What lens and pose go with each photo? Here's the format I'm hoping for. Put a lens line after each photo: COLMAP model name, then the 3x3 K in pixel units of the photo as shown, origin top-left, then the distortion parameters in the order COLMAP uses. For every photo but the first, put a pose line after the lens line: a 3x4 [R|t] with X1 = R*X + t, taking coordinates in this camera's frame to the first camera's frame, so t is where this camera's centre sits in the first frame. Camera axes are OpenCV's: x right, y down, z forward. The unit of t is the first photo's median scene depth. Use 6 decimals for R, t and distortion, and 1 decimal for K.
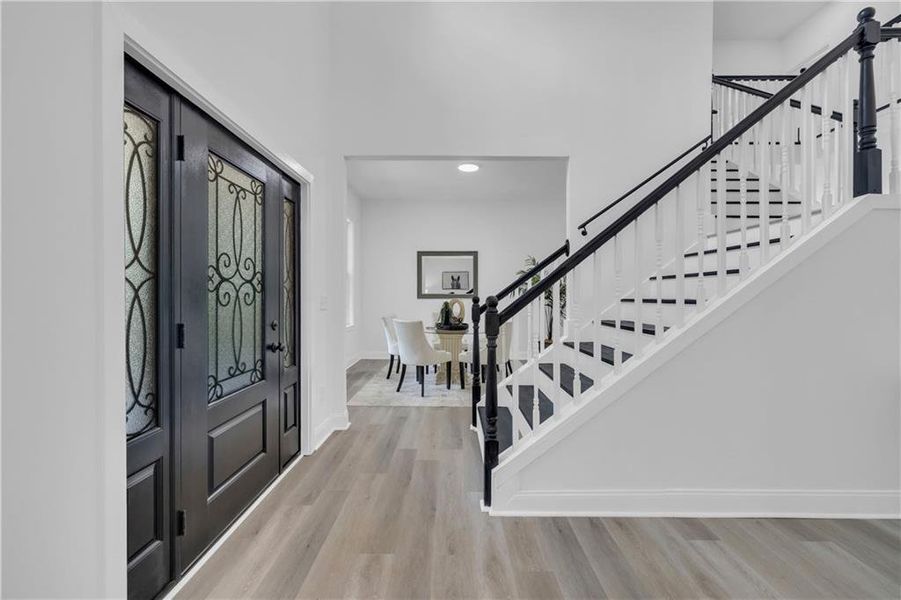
lens RADIAL K [[371.5, 0, 449.9], [0, 371.5, 295.5], [0, 0, 1]] dist [-0.000918, 0.000158]
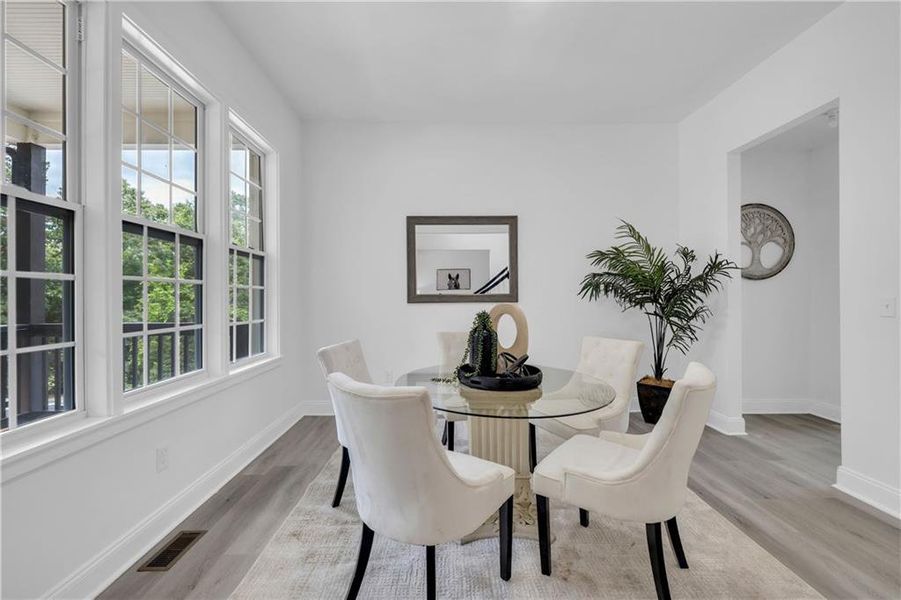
lens RADIAL K [[371.5, 0, 449.9], [0, 371.5, 295.5], [0, 0, 1]] dist [-0.000918, 0.000158]
pose [[0.999549, -0.004751, 0.029659, -0.045238], [0.004976, 0.999959, -0.007530, 0.001825], [-0.029622, 0.007674, 0.999532, 0.492924]]
